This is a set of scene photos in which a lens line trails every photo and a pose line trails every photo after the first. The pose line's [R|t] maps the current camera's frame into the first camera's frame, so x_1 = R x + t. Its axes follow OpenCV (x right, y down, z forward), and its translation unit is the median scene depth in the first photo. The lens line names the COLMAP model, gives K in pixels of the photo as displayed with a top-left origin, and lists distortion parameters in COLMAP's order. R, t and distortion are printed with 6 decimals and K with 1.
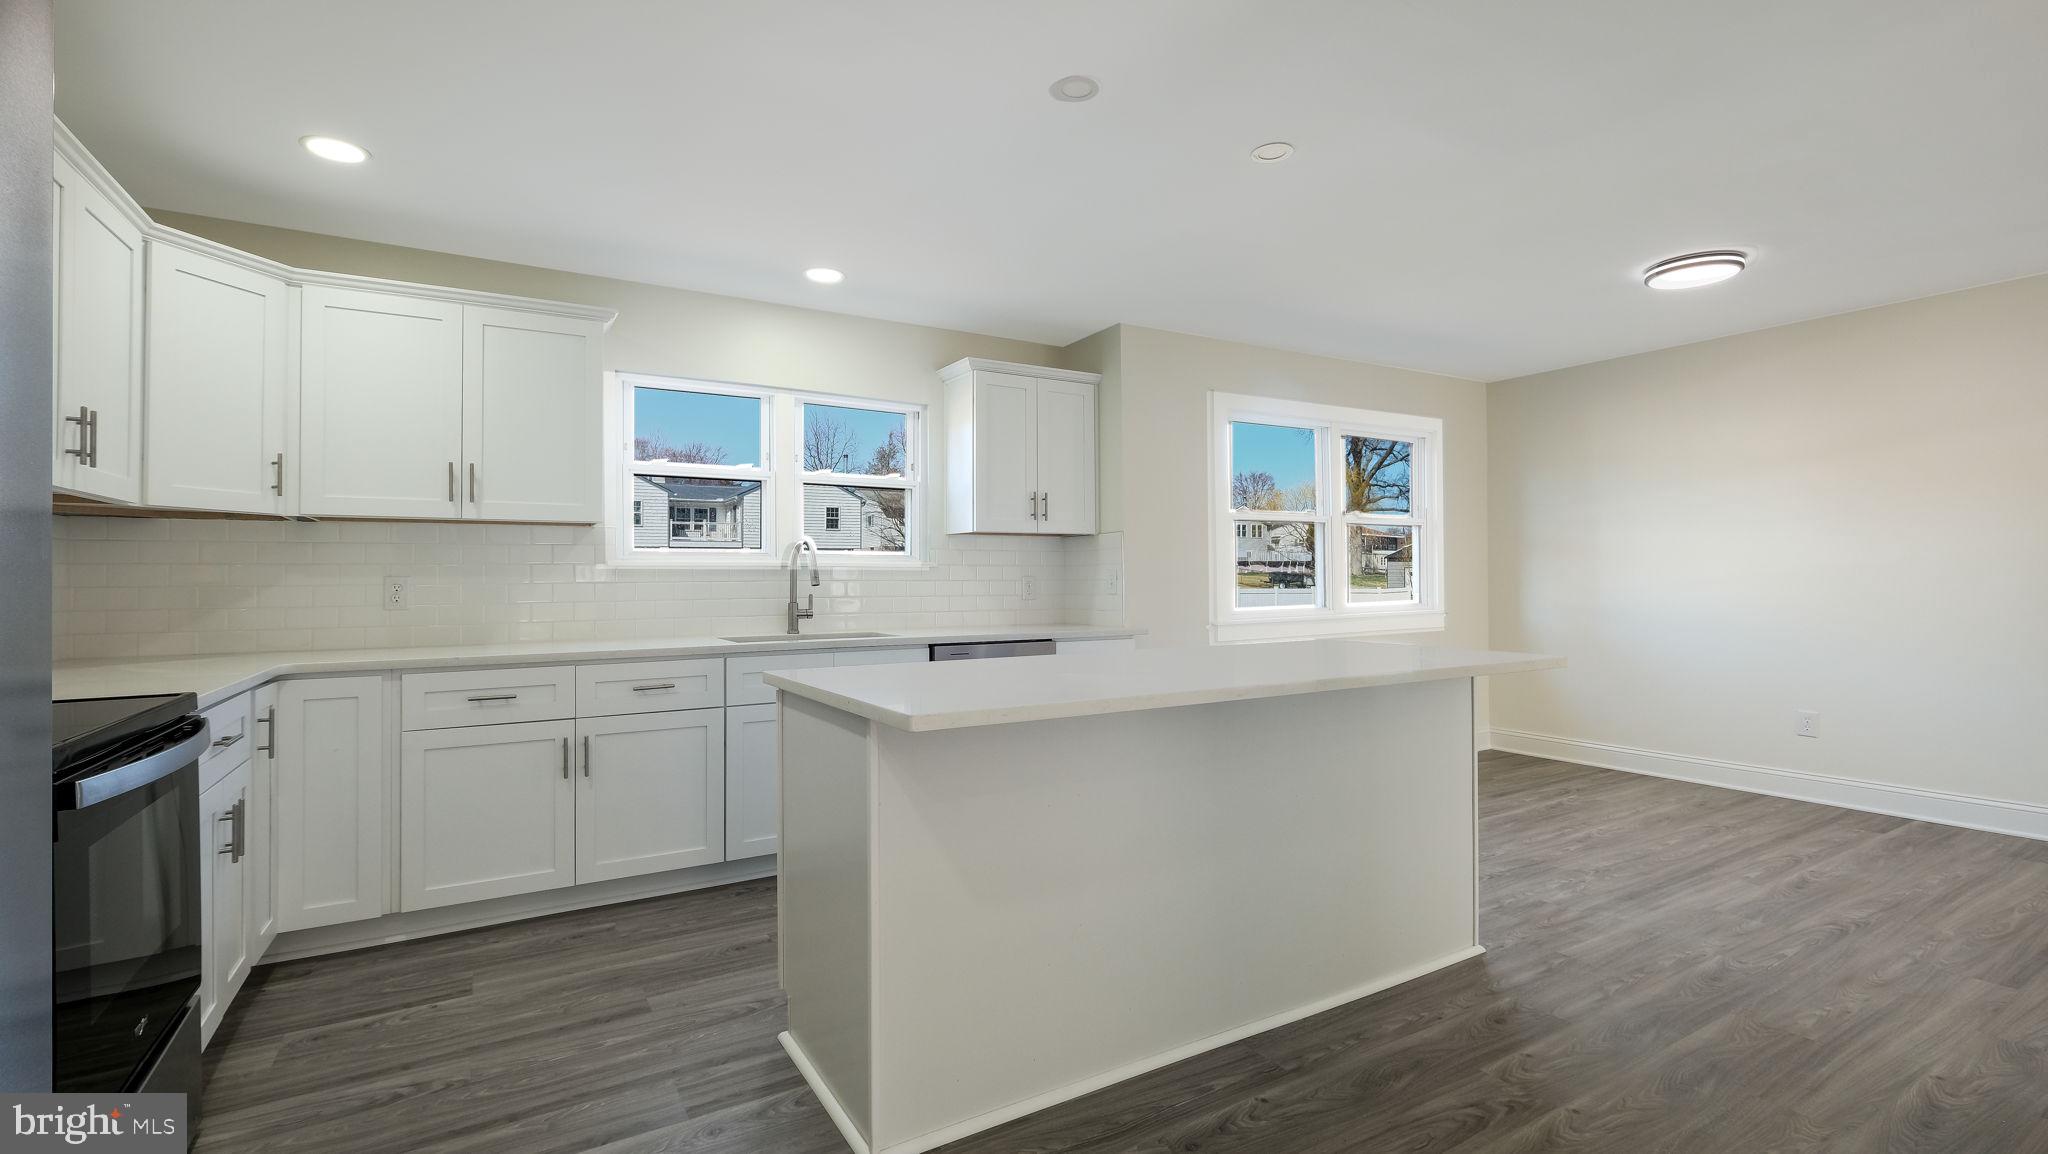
lens RADIAL K [[923.6, 0, 1022.3], [0, 923.6, 563.1], [0, 0, 1]] dist [-0.001420, -0.000697]
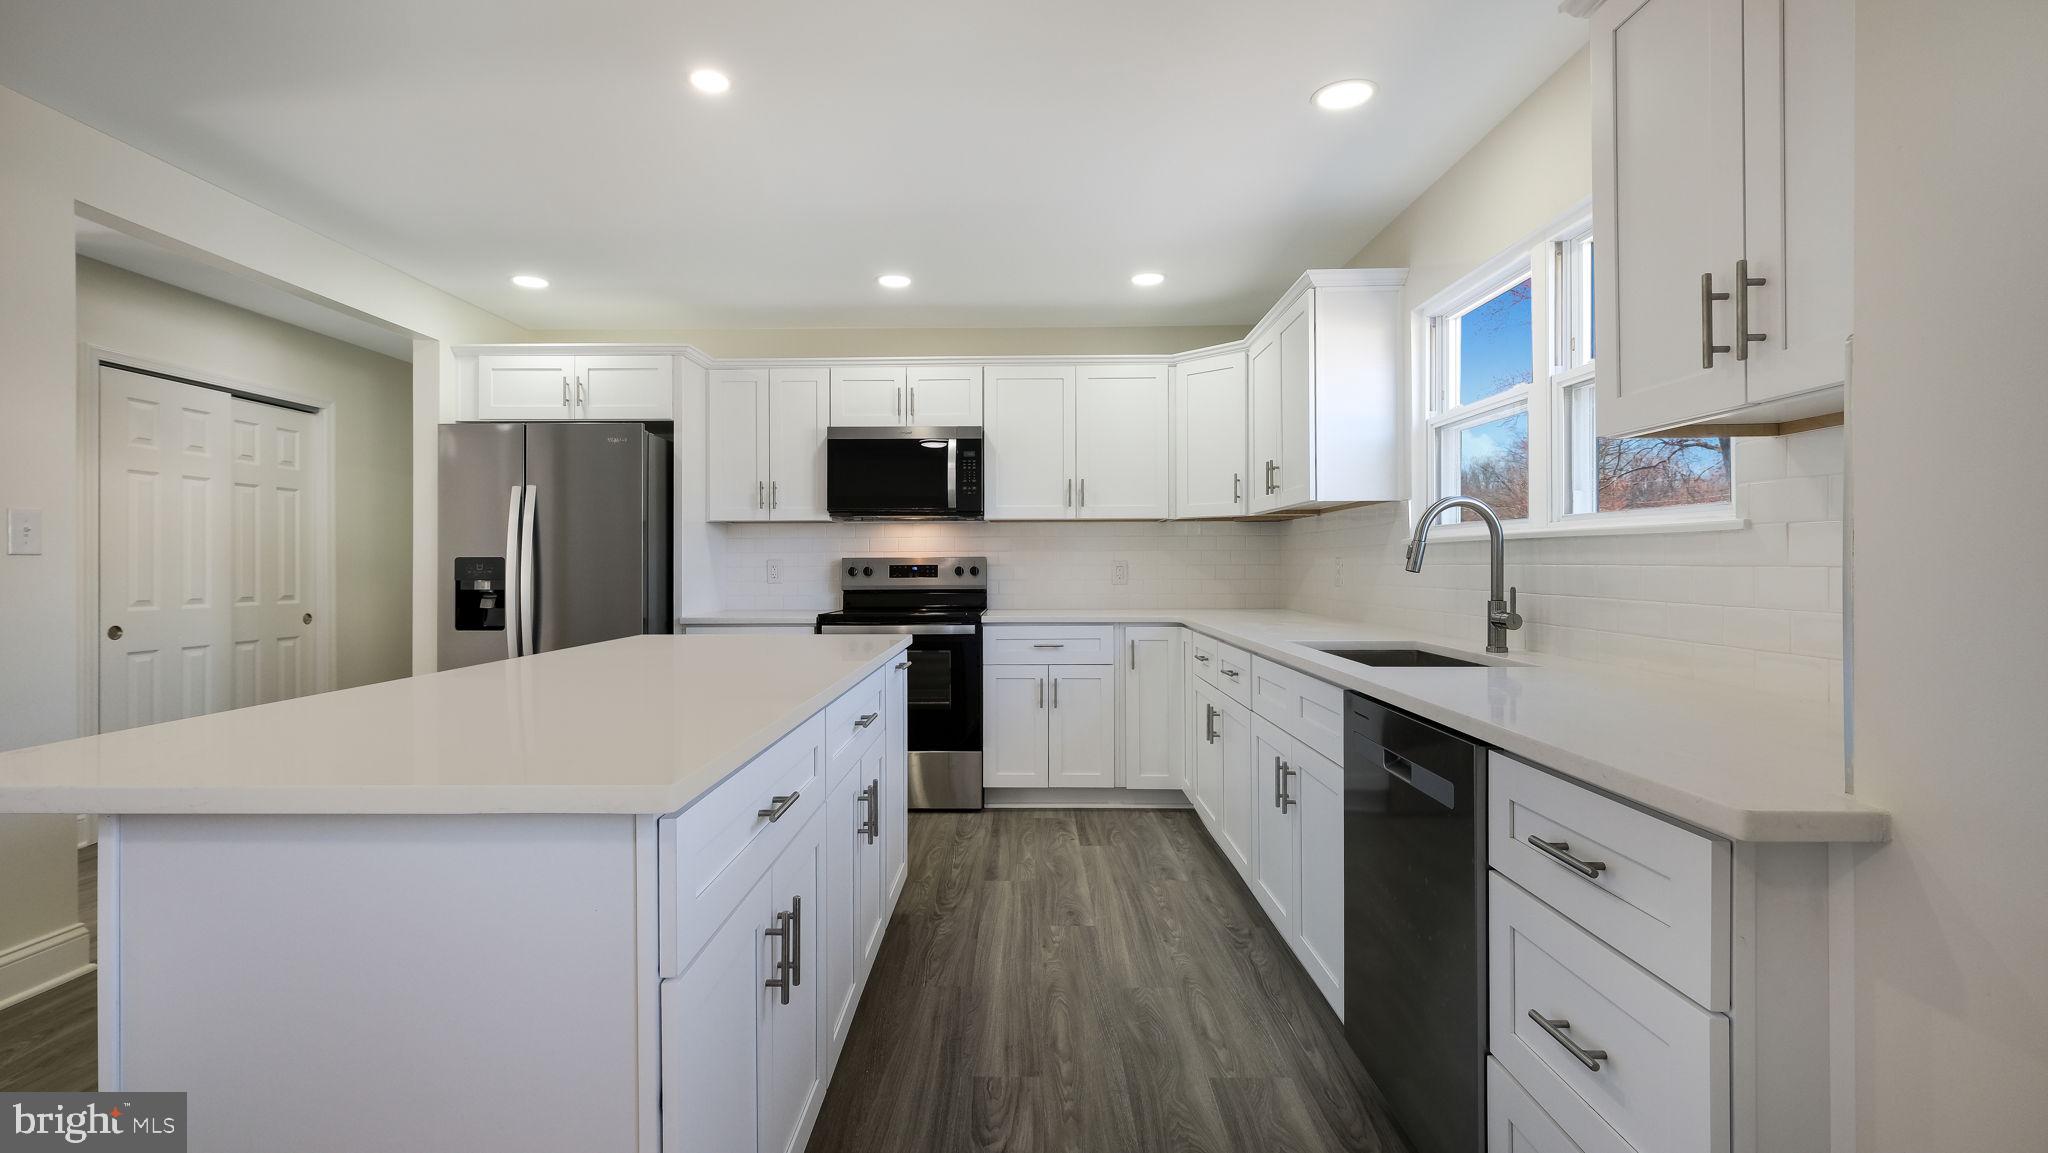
lens RADIAL K [[923.6, 0, 1022.3], [0, 923.6, 562.6], [0, 0, 1]] dist [-0.001420, -0.000697]
pose [[-0.538038, 0.006330, -0.842897, 0.595859], [0.019792, 0.999791, -0.005126, 0.020652], [0.842688, -0.019440, -0.538050, 1.492708]]
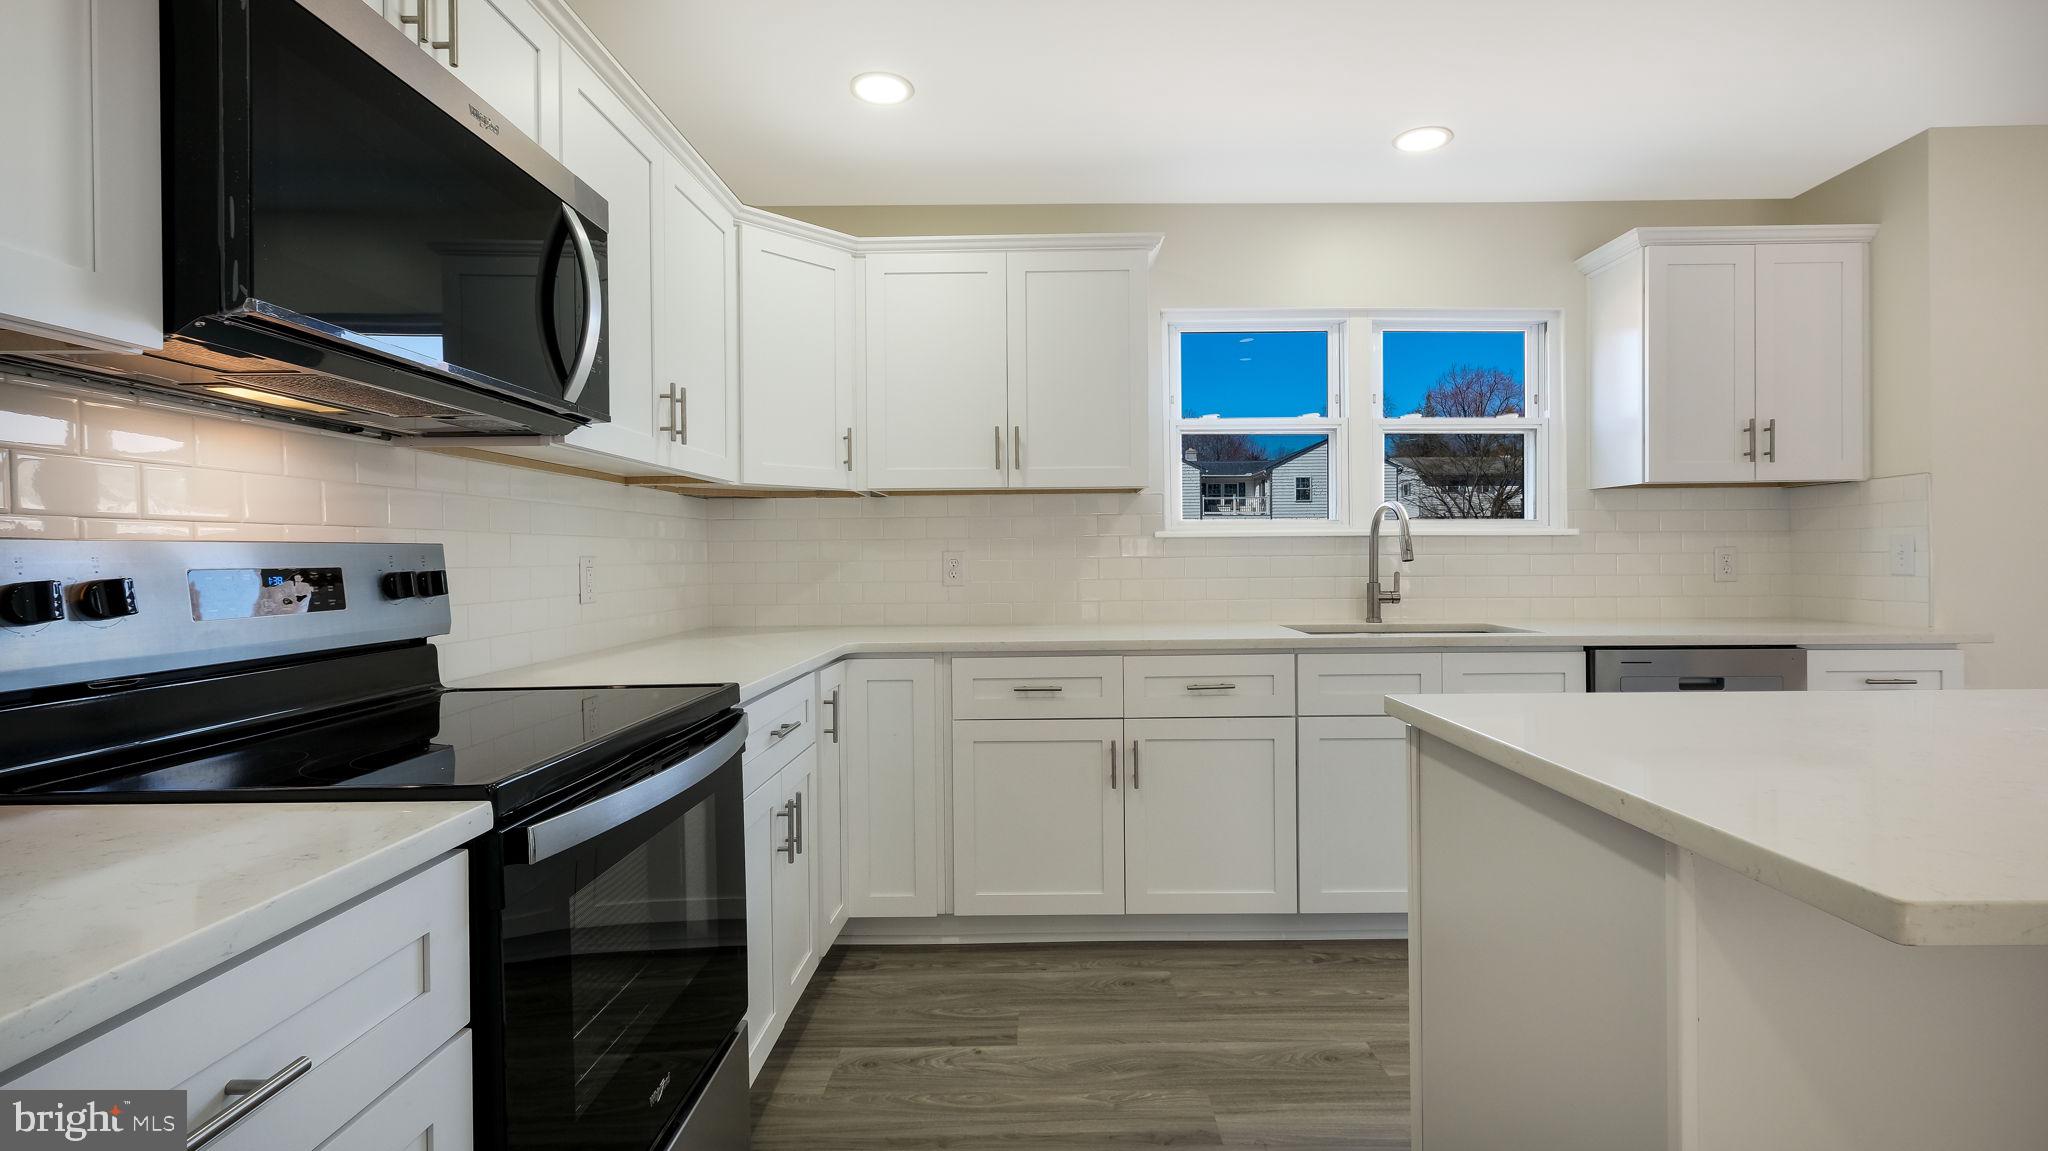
lens RADIAL K [[923.6, 0, 1022.3], [0, 923.6, 561.6], [0, 0, 1]] dist [-0.001420, -0.000697]
pose [[0.848871, 0.001671, -0.528598, -0.125121], [0.012823, 0.999636, 0.023753, 0.003319], [0.528445, -0.026942, 0.848540, 0.255948]]
